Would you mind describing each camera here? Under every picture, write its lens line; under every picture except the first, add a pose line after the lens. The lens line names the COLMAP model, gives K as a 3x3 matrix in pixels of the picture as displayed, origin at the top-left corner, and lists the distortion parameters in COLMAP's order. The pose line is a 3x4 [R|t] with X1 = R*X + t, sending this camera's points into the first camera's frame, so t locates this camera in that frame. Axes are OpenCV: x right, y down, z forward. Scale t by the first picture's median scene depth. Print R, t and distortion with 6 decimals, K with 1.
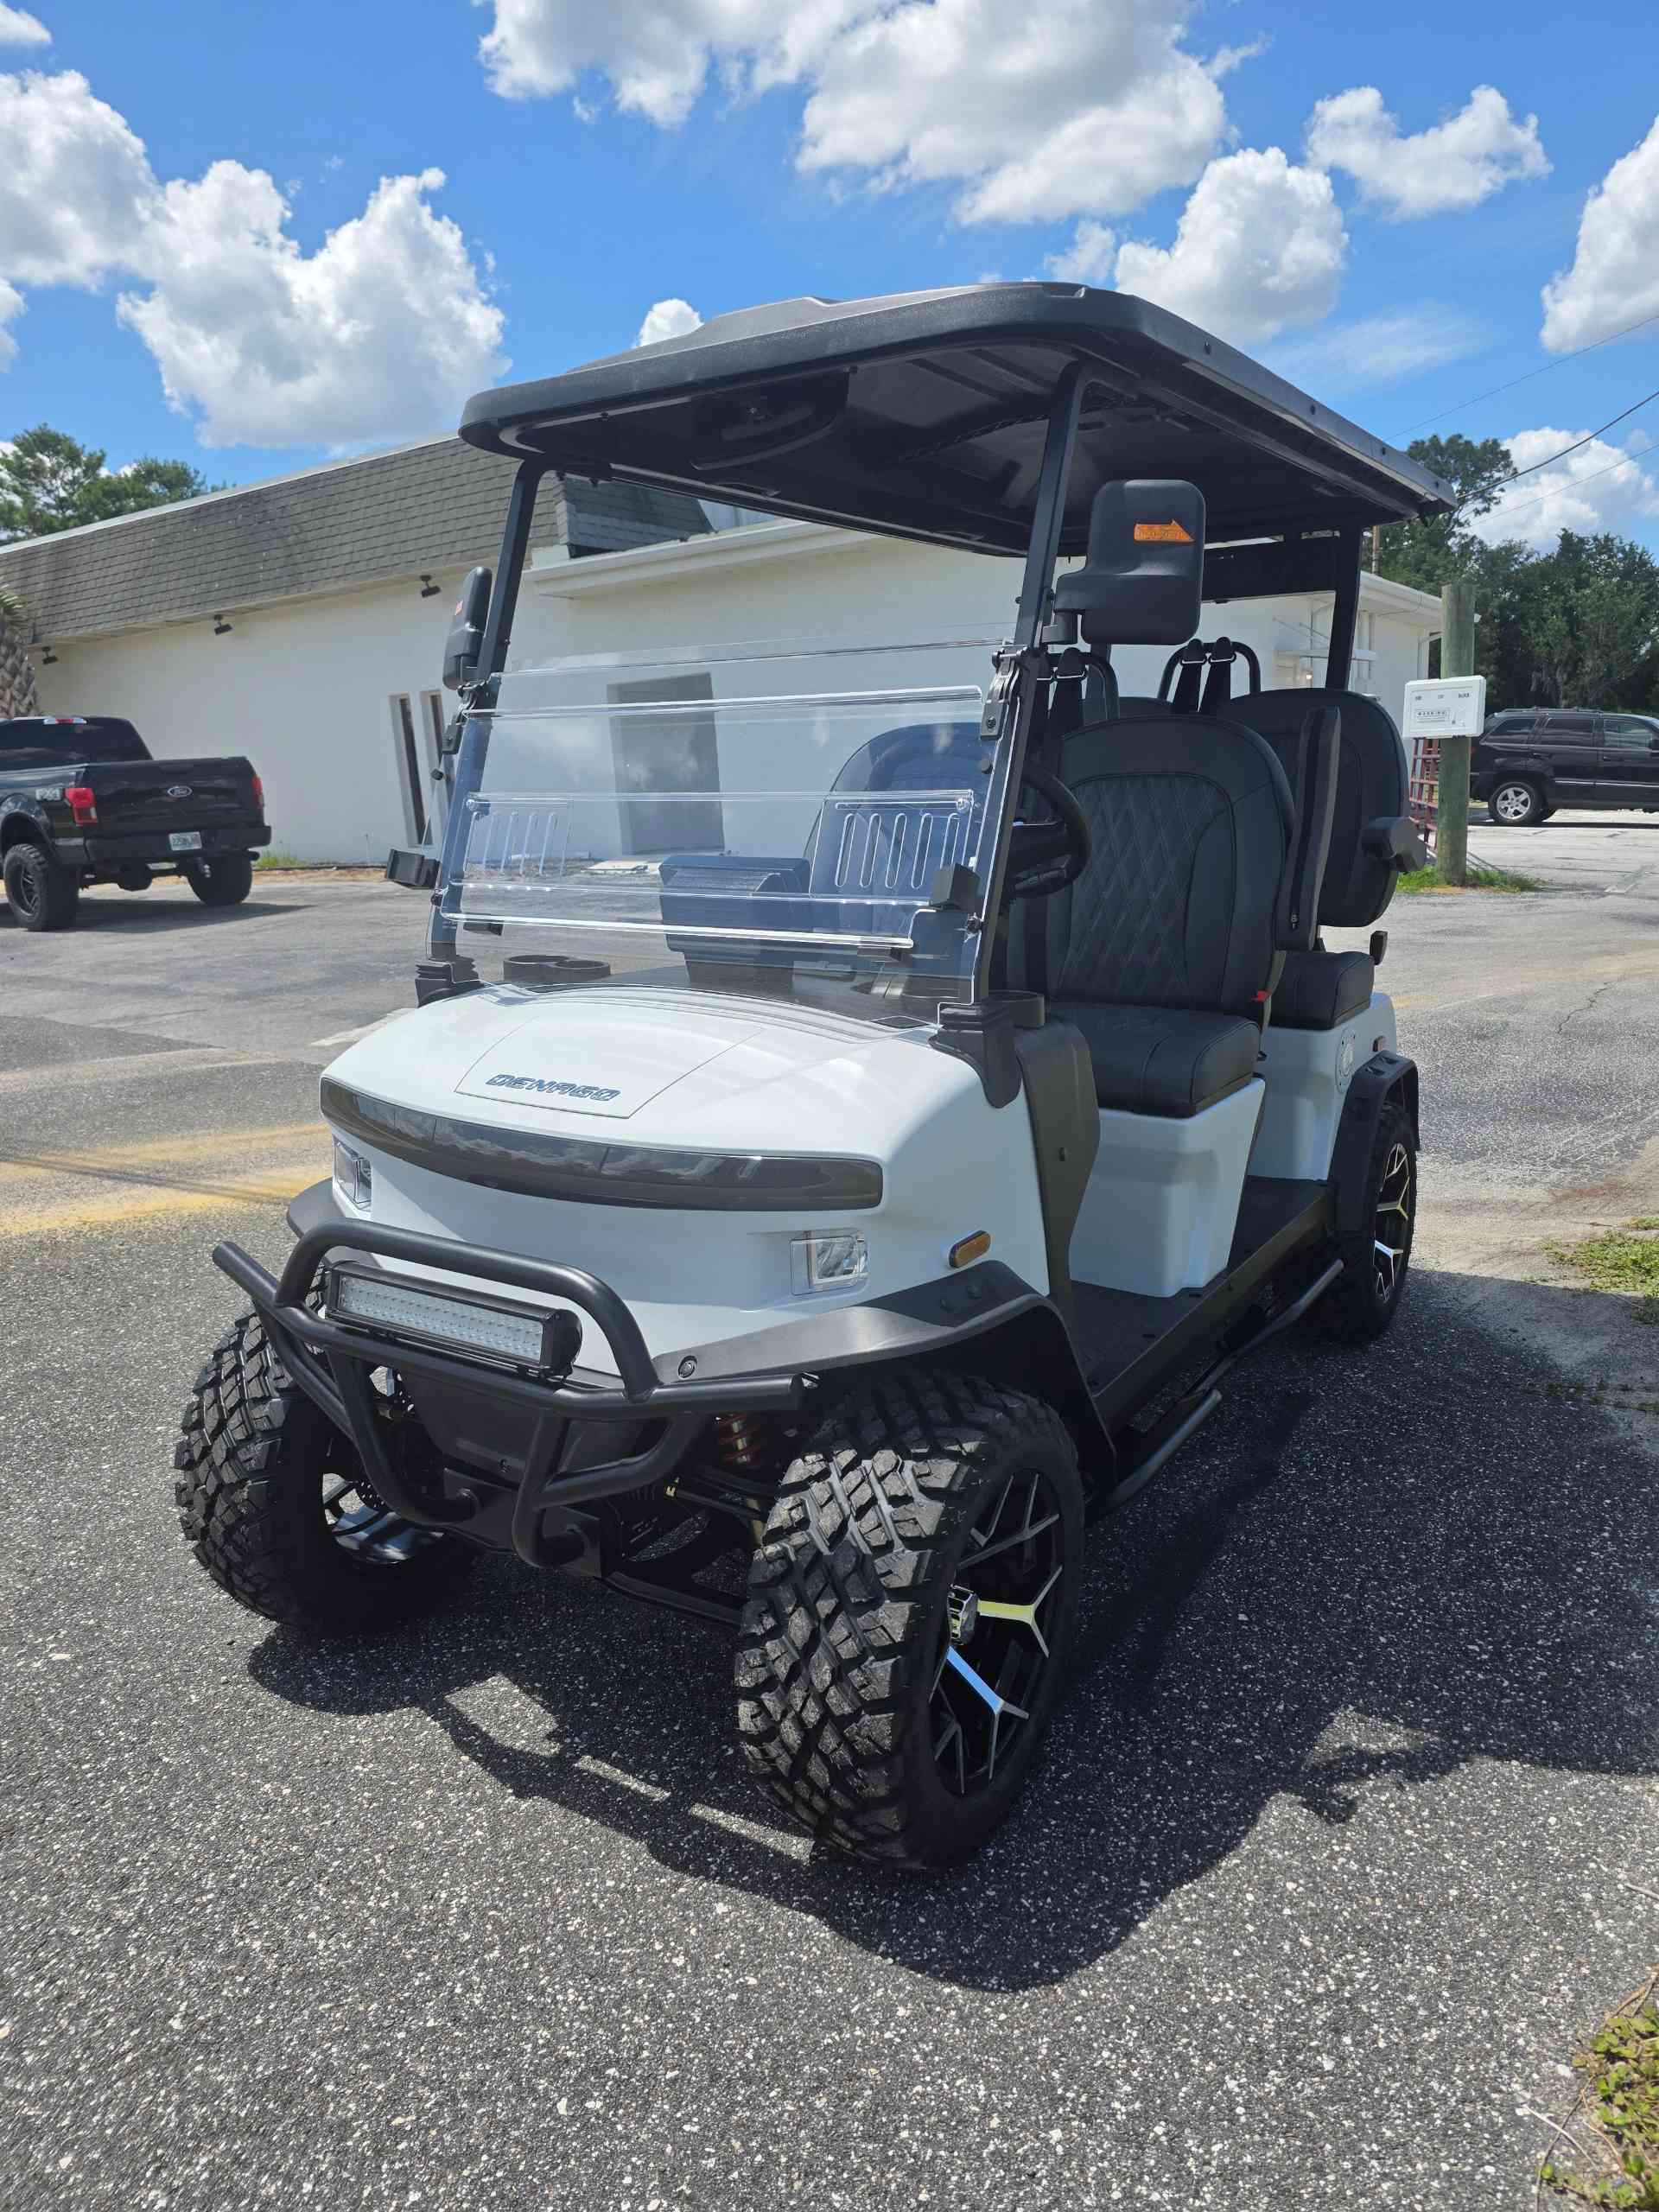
lens RADIAL K [[1566.8, 0, 861.3], [0, 1566.8, 1130.7], [0, 0, 1]] dist [0.060702, -0.066681]
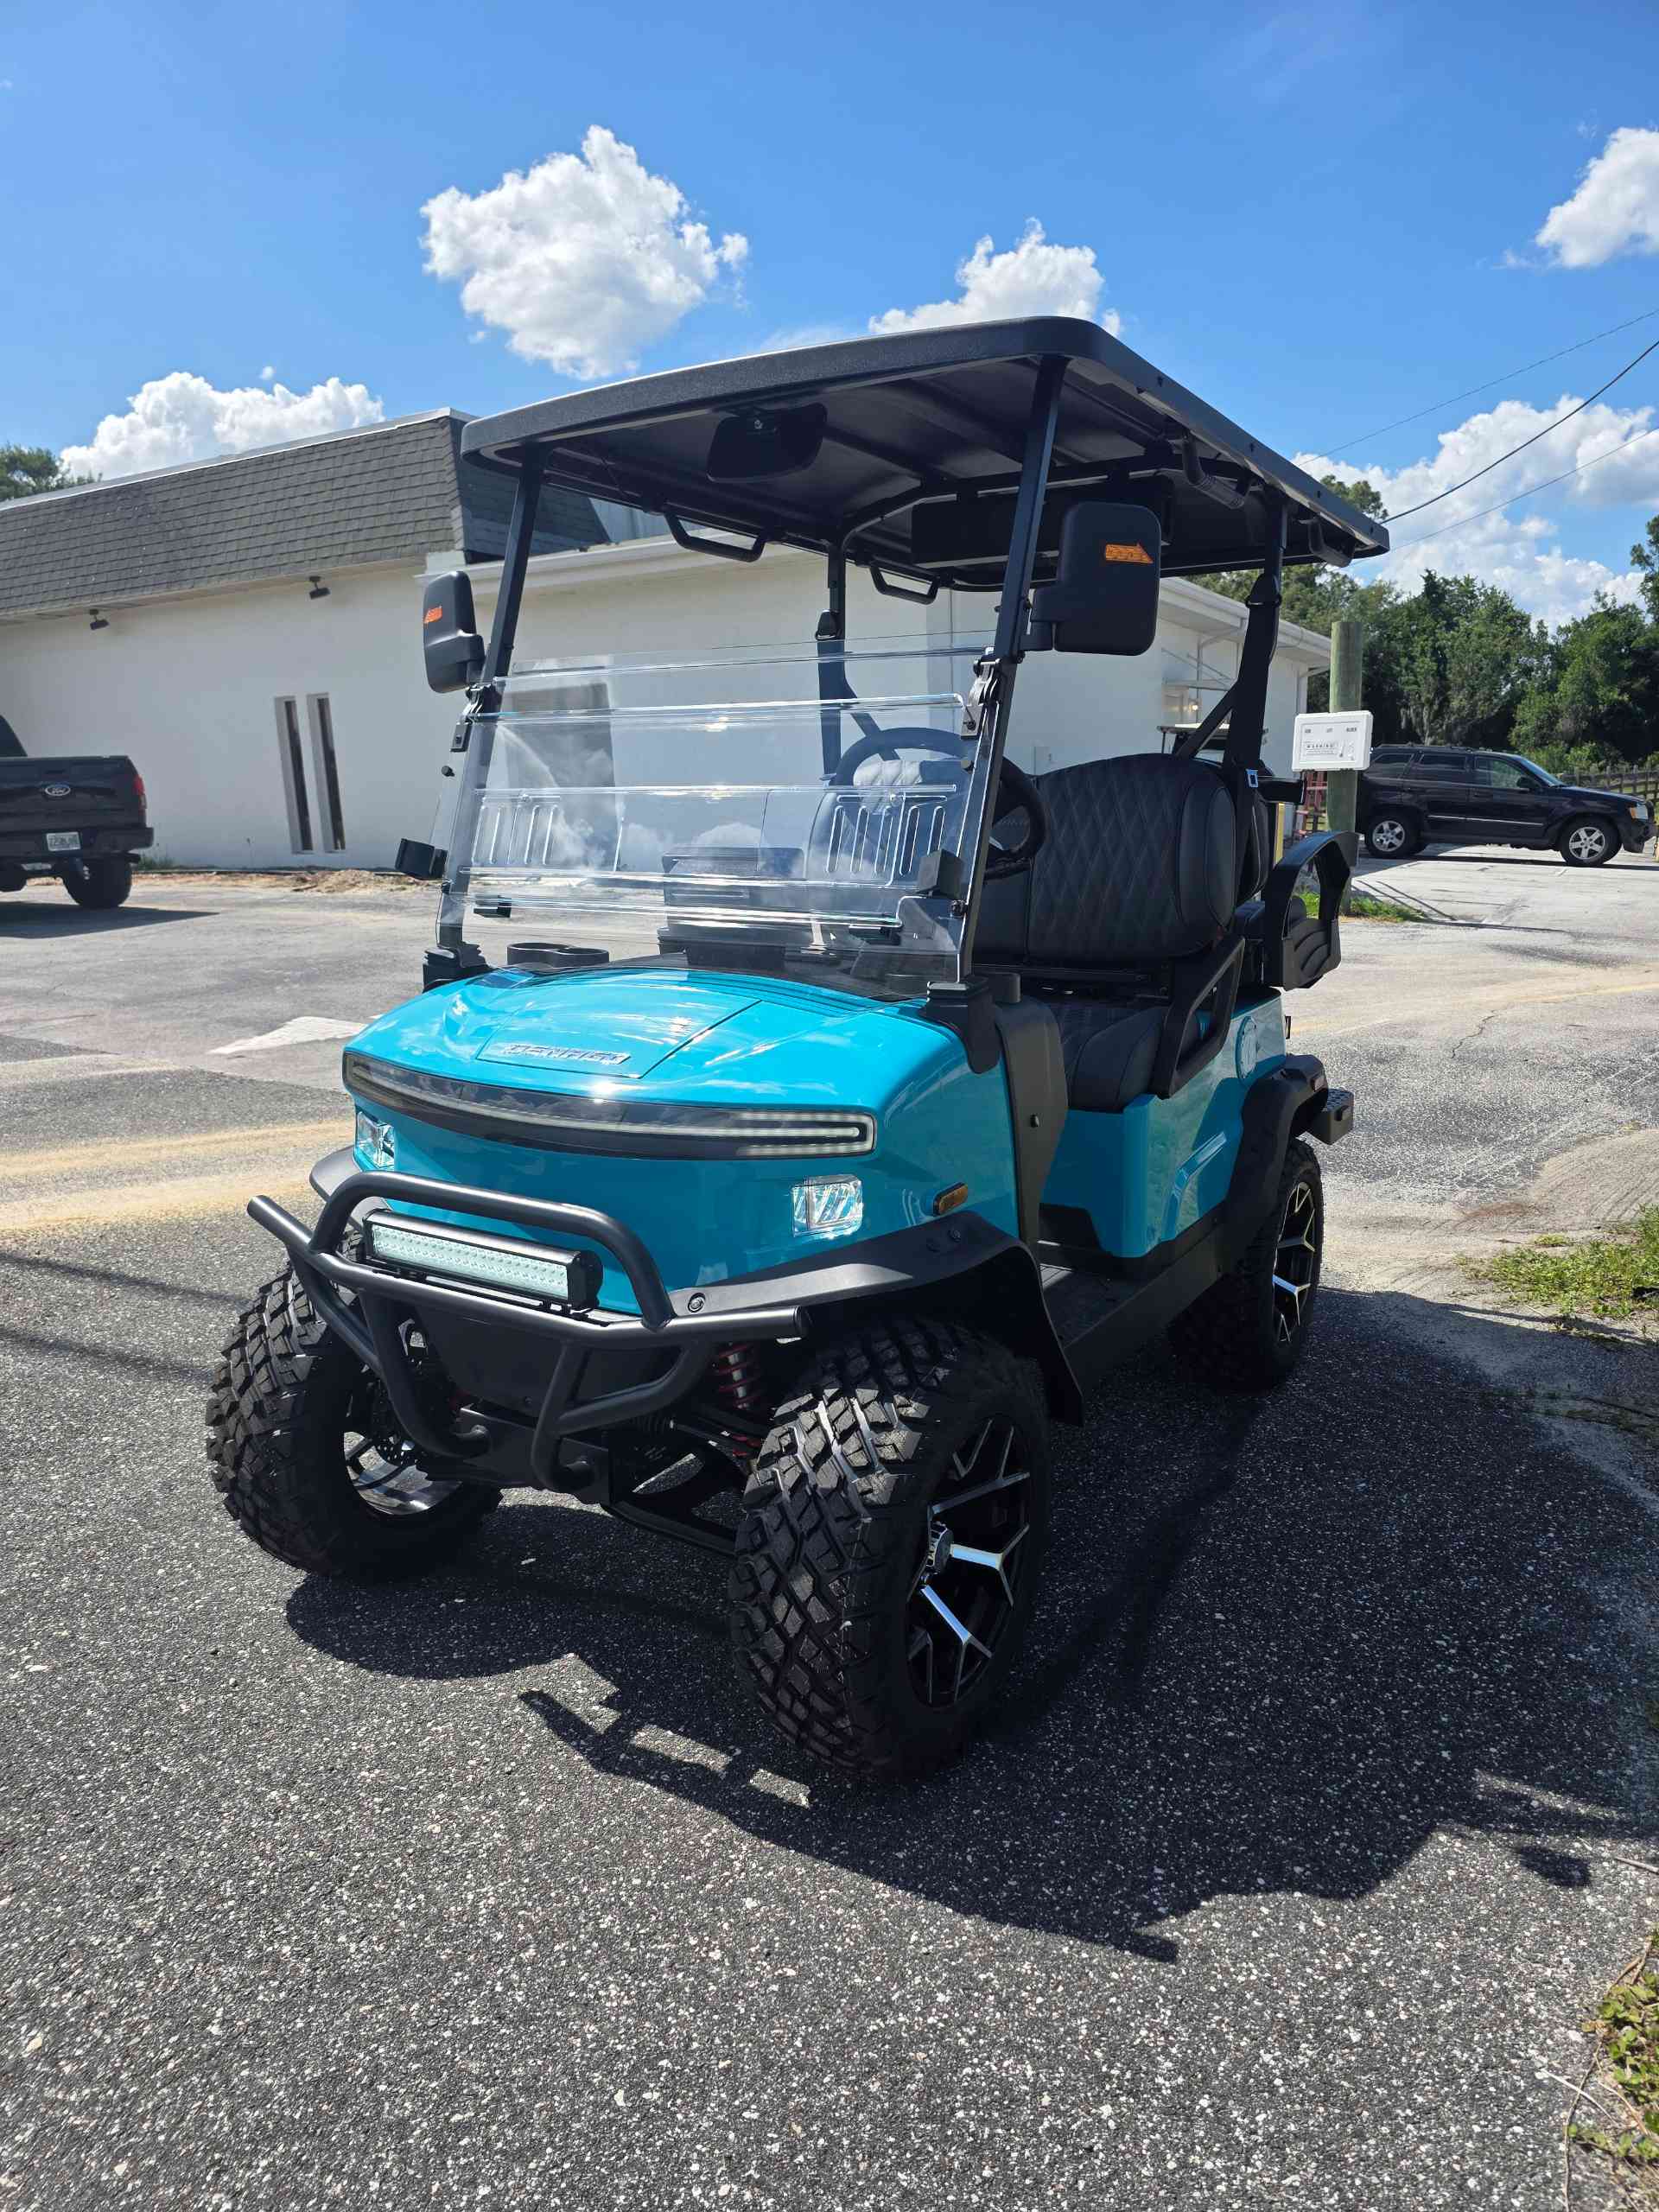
lens RADIAL K [[1564.5, 0, 846.6], [0, 1564.5, 1150.1], [0, 0, 1]] dist [0.061249, -0.067470]
pose [[0.997636, 0.010078, 0.067971, -0.087351], [-0.010140, 0.999948, 0.000566, 0.006902], [-0.067962, -0.001254, 0.997687, -0.011106]]
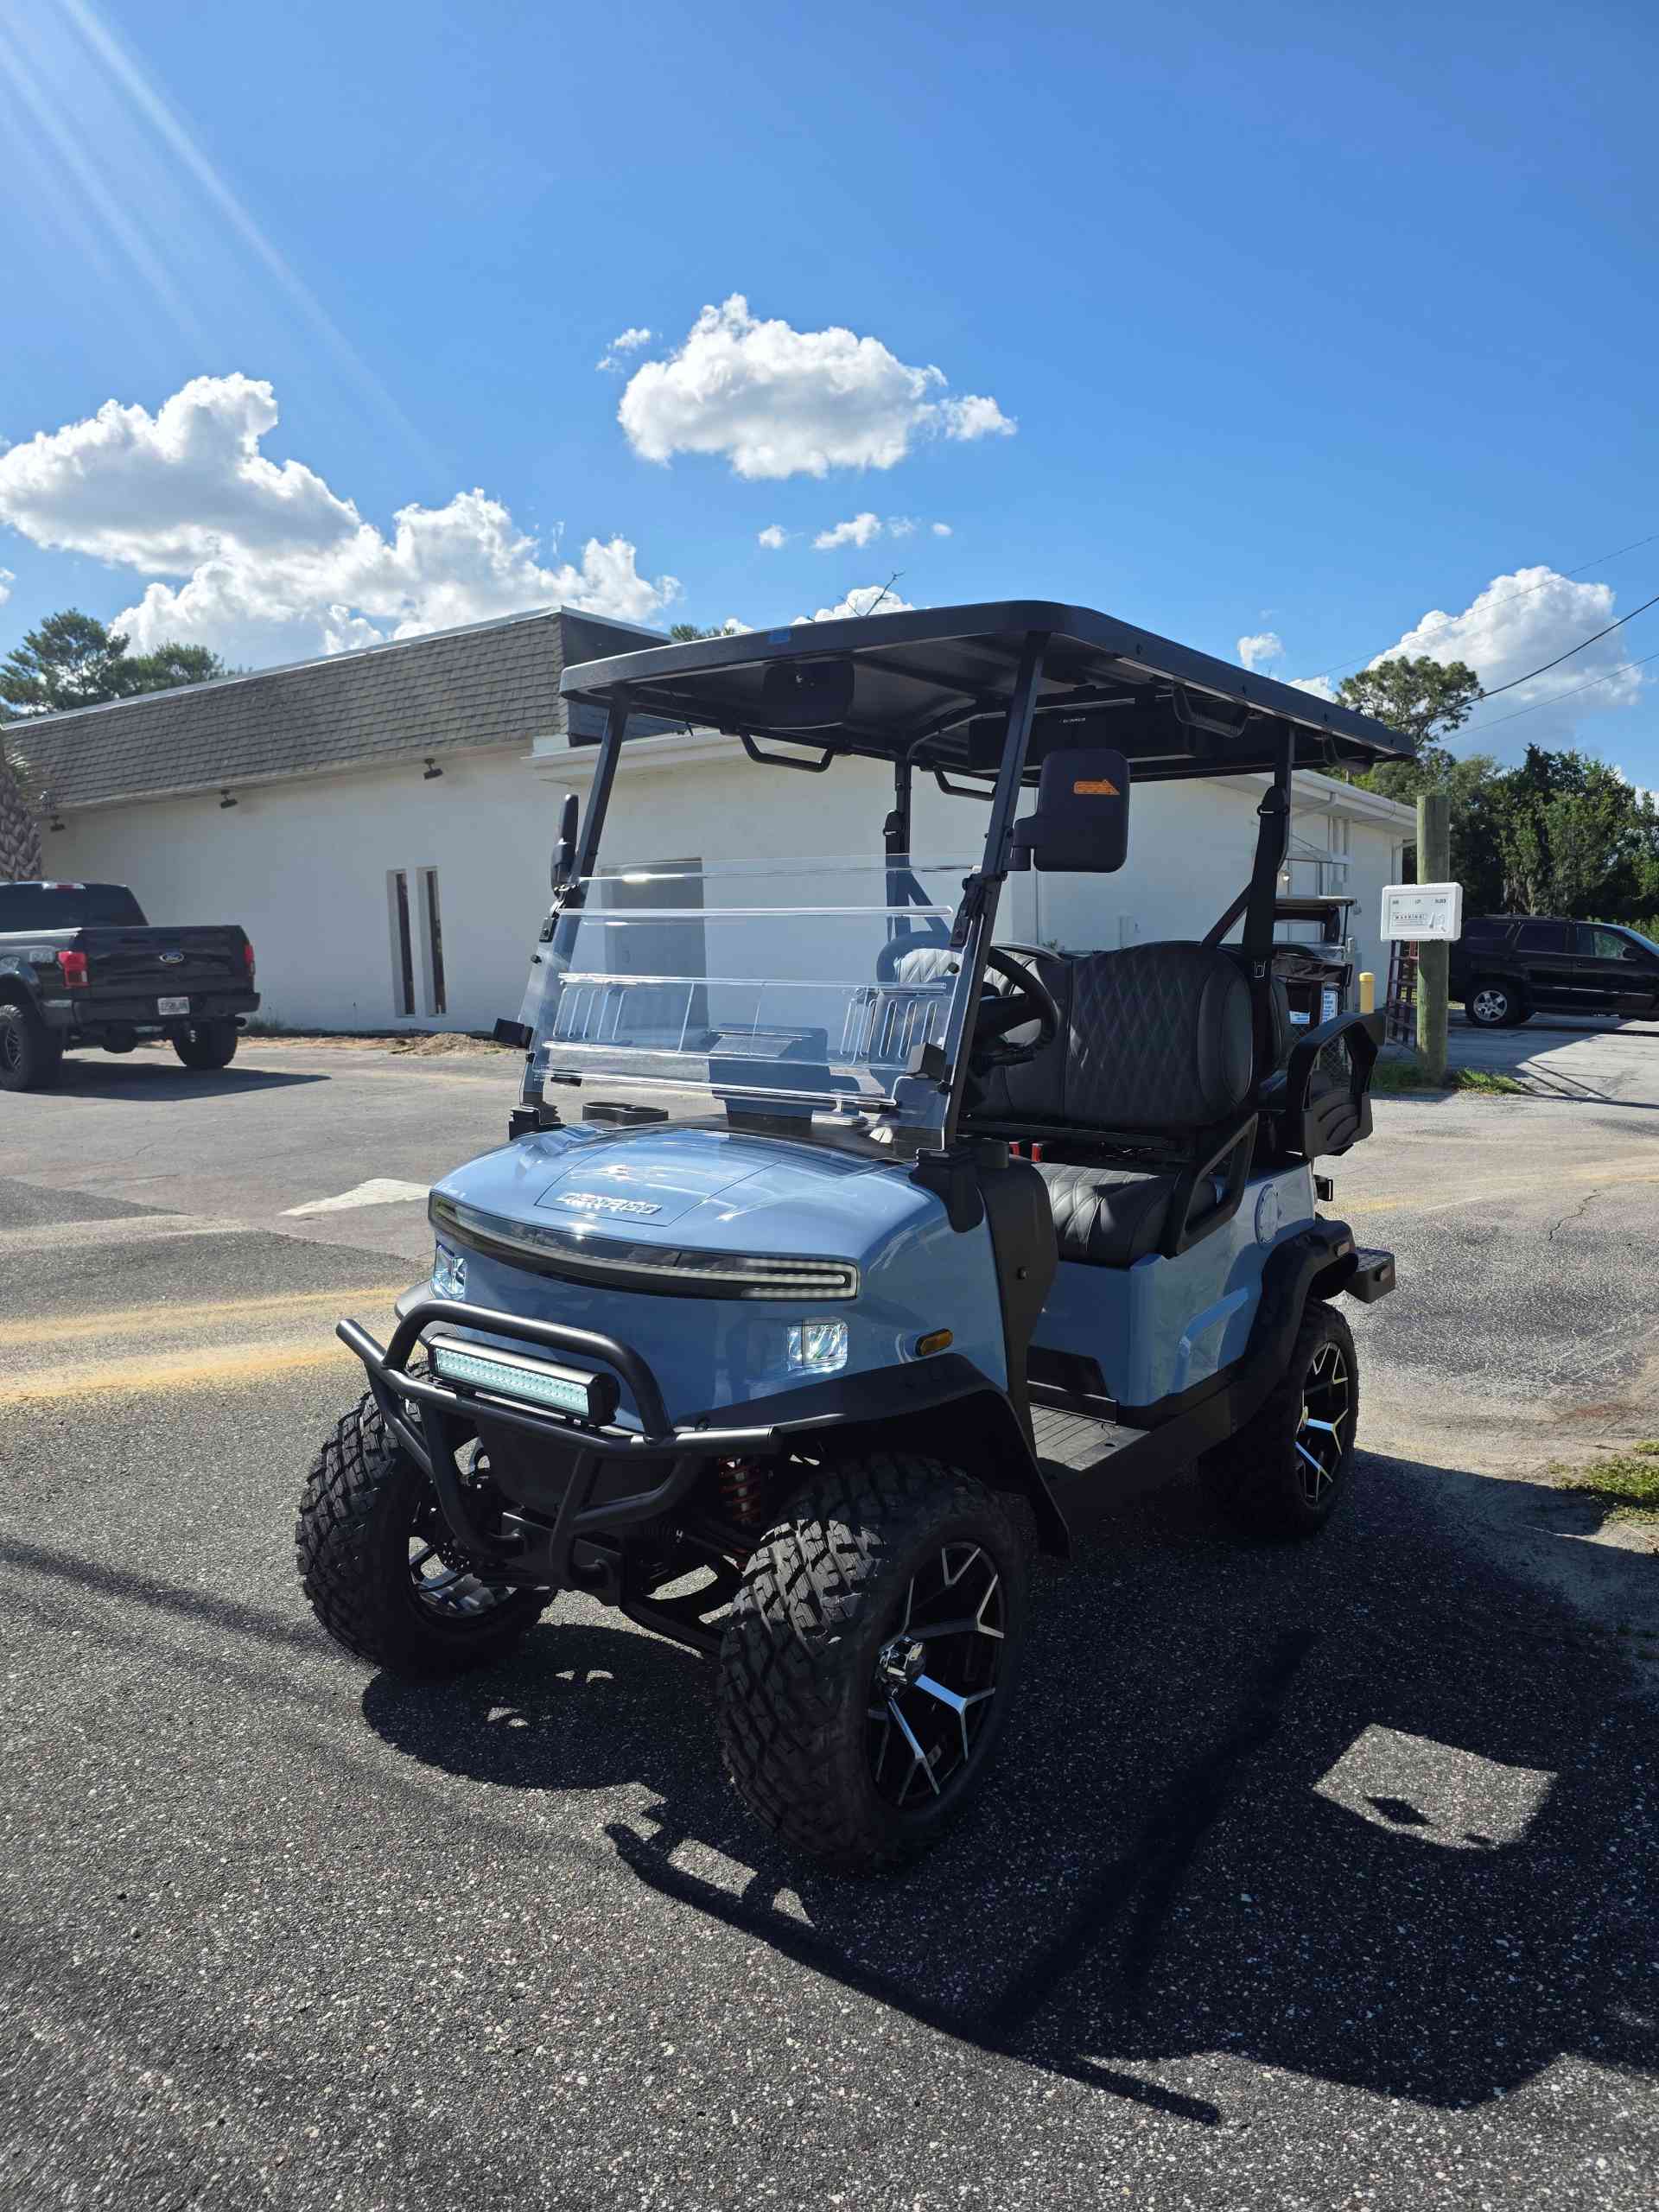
lens RADIAL K [[1572.1, 0, 836.7], [0, 1572.1, 1109.1], [0, 0, 1]] dist [0.060072, -0.067927]
pose [[0.999587, 0.028578, -0.002927, -0.002409], [-0.028719, 0.991614, -0.126001, -0.020166], [-0.000698, 0.126033, 0.992026, 0.049678]]
